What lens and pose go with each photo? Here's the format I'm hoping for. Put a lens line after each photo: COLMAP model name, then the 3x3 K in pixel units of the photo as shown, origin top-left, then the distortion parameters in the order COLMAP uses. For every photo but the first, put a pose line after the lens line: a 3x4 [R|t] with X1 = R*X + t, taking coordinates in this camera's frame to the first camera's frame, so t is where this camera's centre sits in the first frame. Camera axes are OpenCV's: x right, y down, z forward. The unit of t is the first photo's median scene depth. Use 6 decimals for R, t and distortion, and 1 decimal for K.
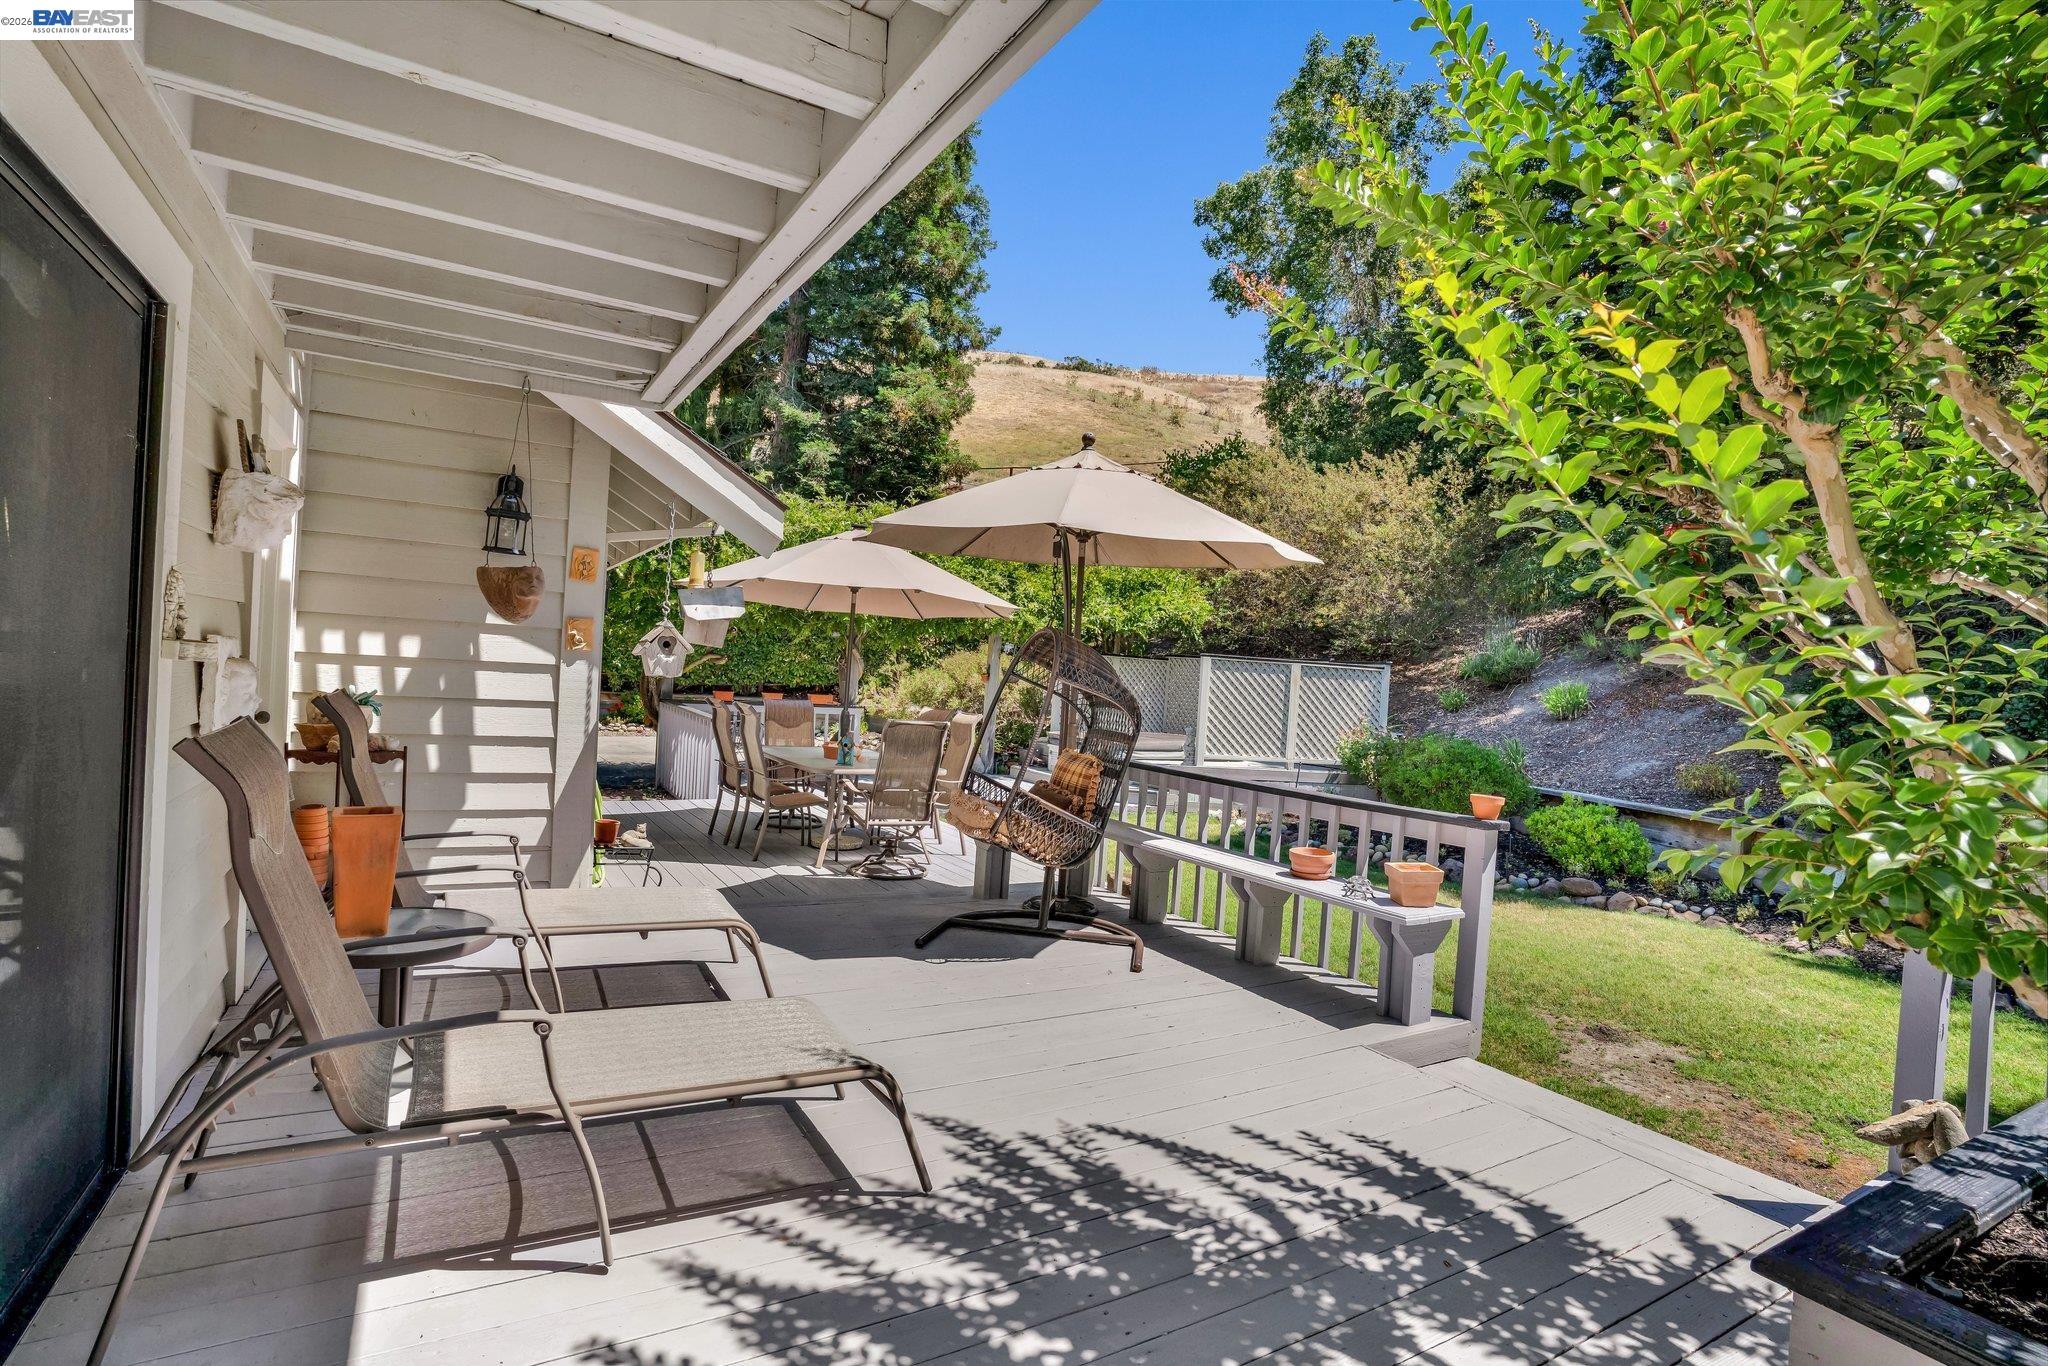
lens RADIAL K [[973.9, 0, 1028.2], [0, 973.9, 676.4], [0, 0, 1]] dist [-0.002475, 0.000049]
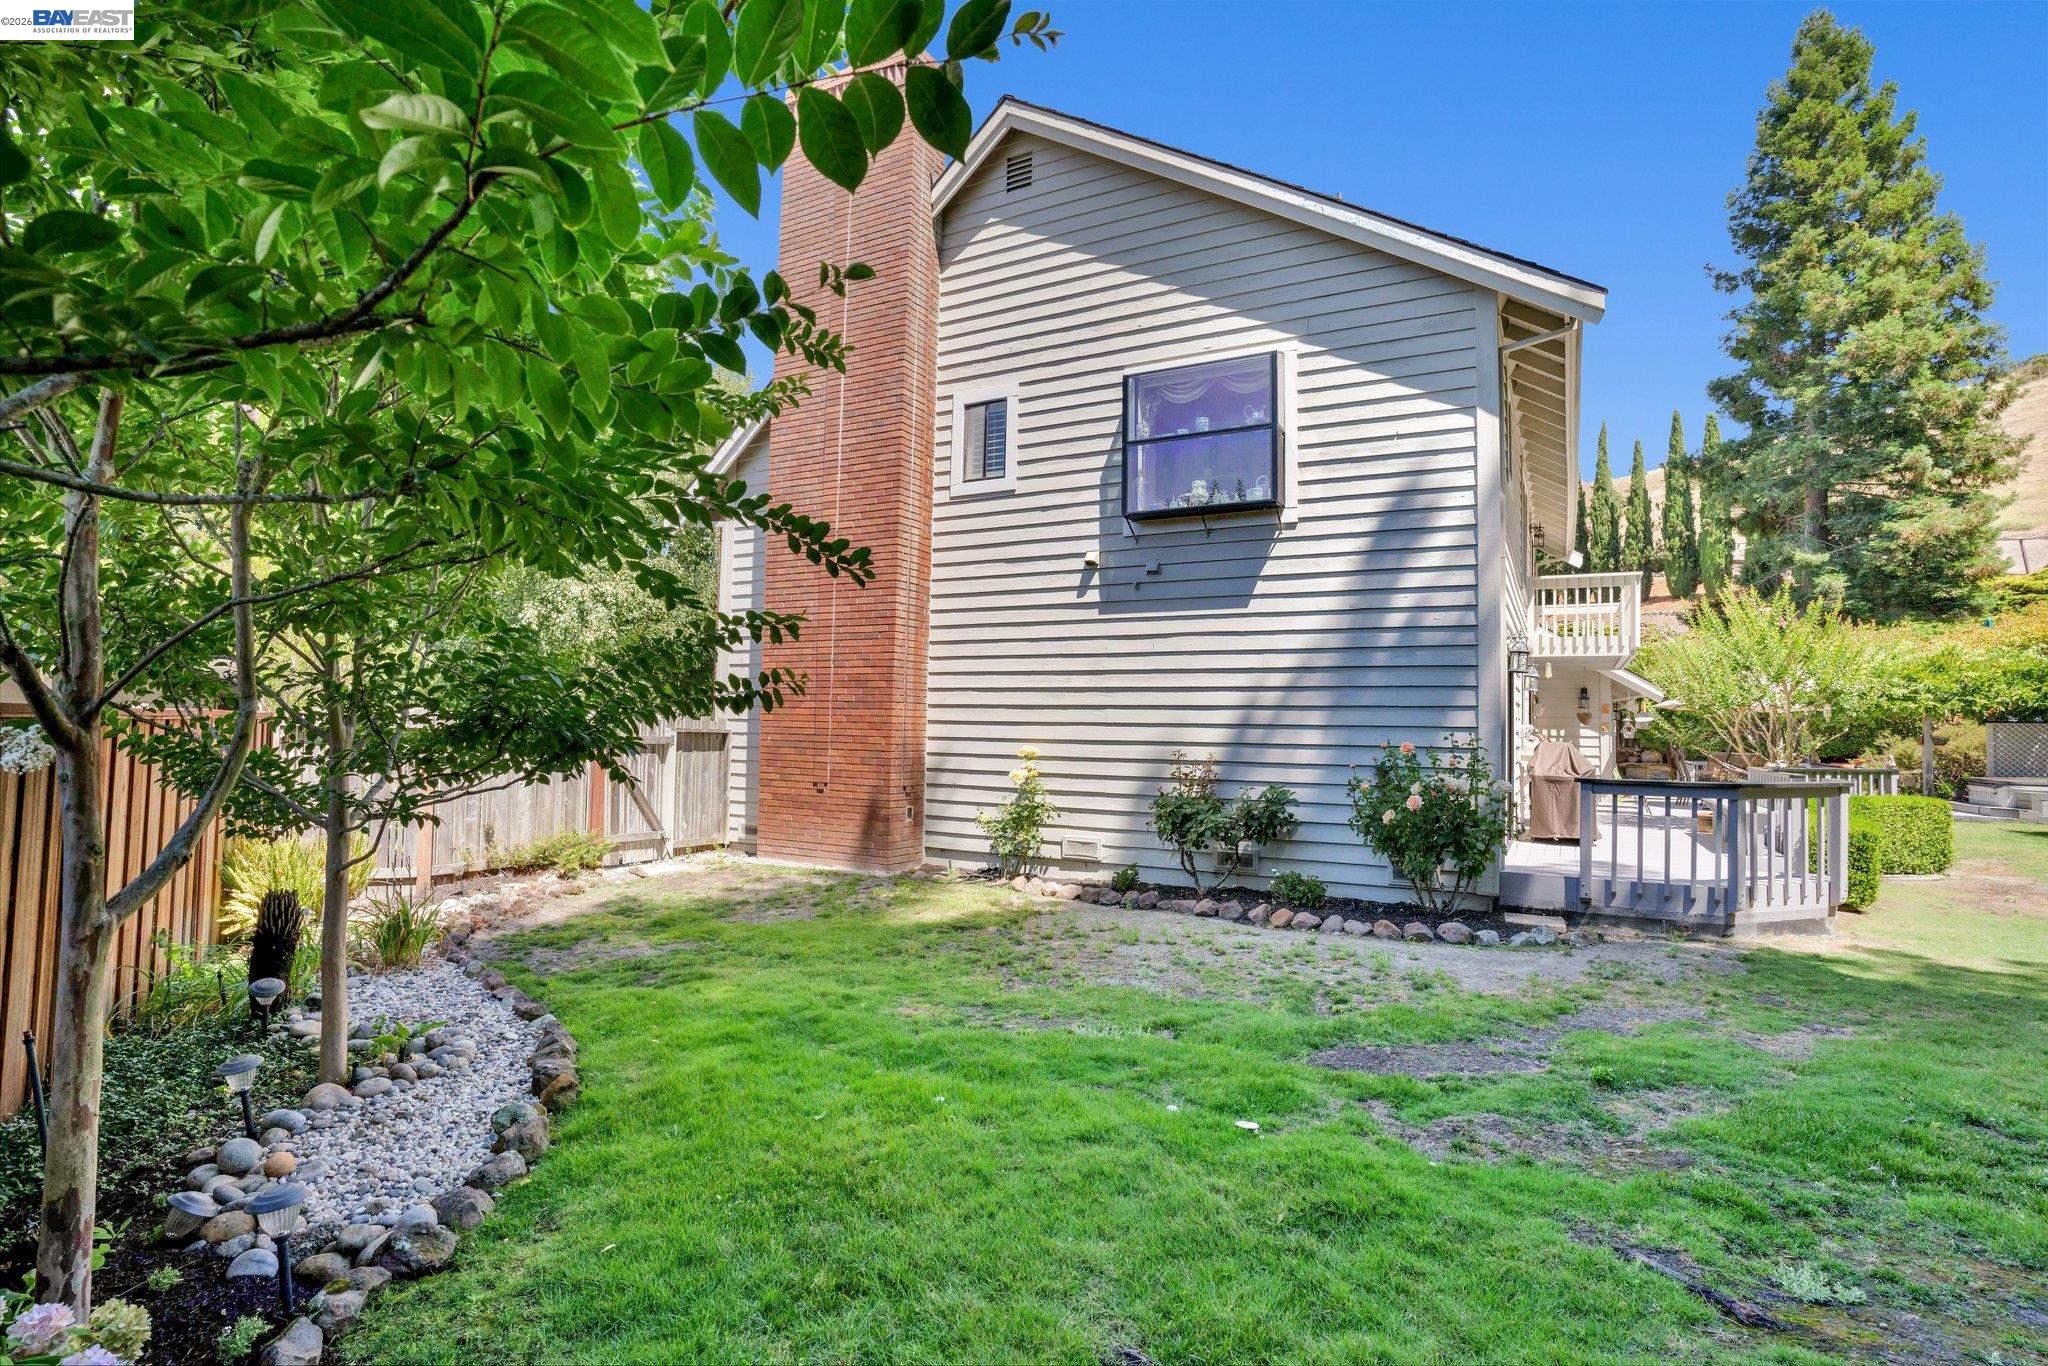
lens RADIAL K [[989.4, 0, 1050.1], [0, 989.4, 690.7], [0, 0, 1]] dist [-0.016575, 0.000056]
pose [[0.525094, -0.082013, -0.847083, 1.872756], [0.005261, 0.995640, -0.093135, 0.178700], [0.851028, 0.044448, 0.523236, -3.204253]]
